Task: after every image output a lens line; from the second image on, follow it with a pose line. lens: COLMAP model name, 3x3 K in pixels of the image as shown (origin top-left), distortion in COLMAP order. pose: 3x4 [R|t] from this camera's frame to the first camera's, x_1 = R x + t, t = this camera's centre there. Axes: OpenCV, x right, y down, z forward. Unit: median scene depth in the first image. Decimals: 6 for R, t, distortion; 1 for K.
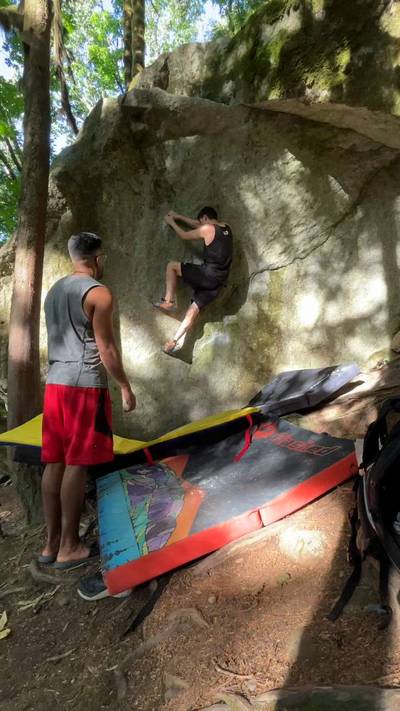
lens RADIAL K [[326.7, 0, 197.3], [0, 326.7, 356.2], [0, 0, 1]] dist [-0.012372, 0.001145]
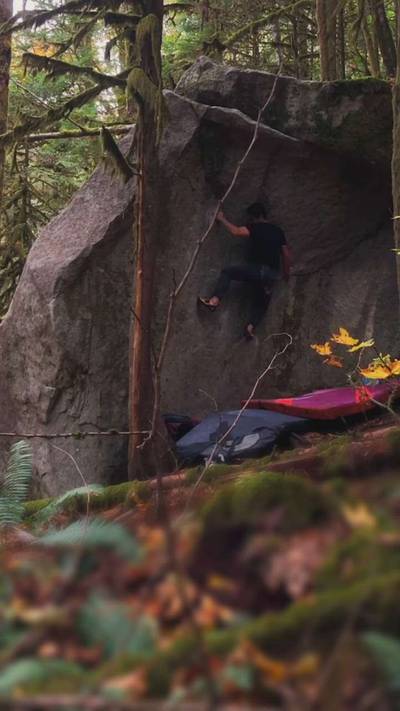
lens RADIAL K [[1003.4, 0, 199.5], [0, 1003.4, 351.7], [0, 0, 1]] dist [-0.007131, 0.000000]
pose [[0.922232, 0.089534, 0.376127, -1.320098], [-0.073889, 0.995702, -0.055847, 0.177163], [-0.379511, 0.023712, 0.924884, -1.912153]]
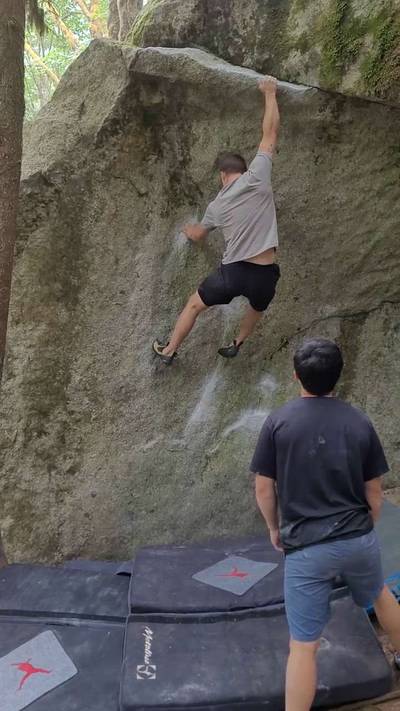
lens RADIAL K [[639.9, 0, 198.6], [0, 639.9, 359.6], [0, 0, 1]] dist [0.023085, 0.024001]
pose [[0.997323, 0.071631, -0.014698, -0.034844], [-0.070528, 0.995368, 0.065329, -0.271806], [0.019309, -0.064118, 0.997756, -0.285530]]
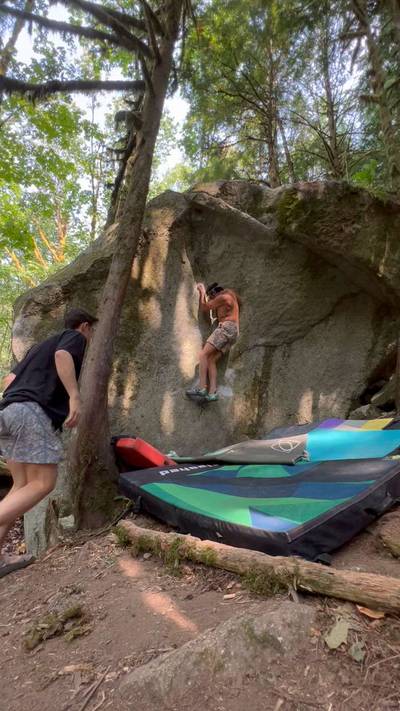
lens RADIAL K [[326.7, 0, 197.0], [0, 326.7, 358.5], [0, 0, 1]] dist [-0.012372, 0.001145]
pose [[0.938133, 0.214275, 0.272016, -0.403371], [-0.136613, 0.950856, -0.277866, 0.187574], [-0.318188, 0.223515, 0.921302, -0.078340]]
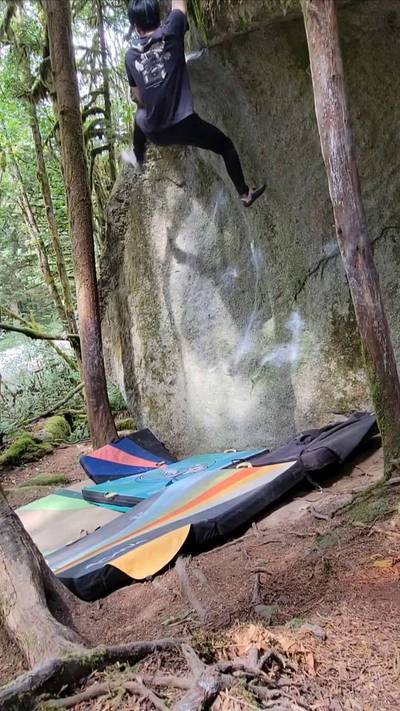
lens RADIAL K [[434.6, 0, 201.0], [0, 434.6, 362.5], [0, 0, 1]] dist [0.001024, 0.003526]
pose [[0.602848, 0.129292, -0.787311, 0.818708], [0.120090, 0.960837, 0.249742, -0.338148], [0.788767, -0.245105, 0.563712, 0.291006]]
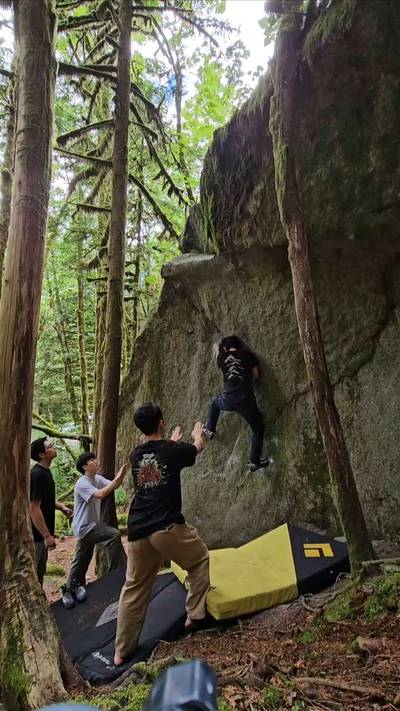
lens RADIAL K [[356.3, 0, 193.1], [0, 356.3, 353.7], [0, 0, 1]] dist [-0.000859, 0.000332]
pose [[0.610647, -0.071644, -0.788656, 0.845485], [0.050330, 0.997397, -0.051637, -0.366173], [0.790302, -0.008160, 0.612663, 0.222918]]
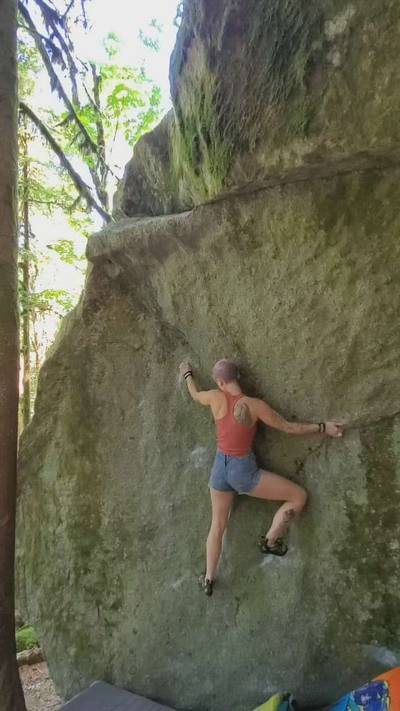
lens RADIAL K [[404.8, 0, 204.4], [0, 404.8, 359.5], [0, 0, 1]] dist [0.009015, -0.011654]
pose [[0.790640, -0.150698, -0.593447, 0.478639], [0.120172, 0.988580, -0.090933, -0.384023], [0.600373, 0.000579, 0.799720, 0.368203]]
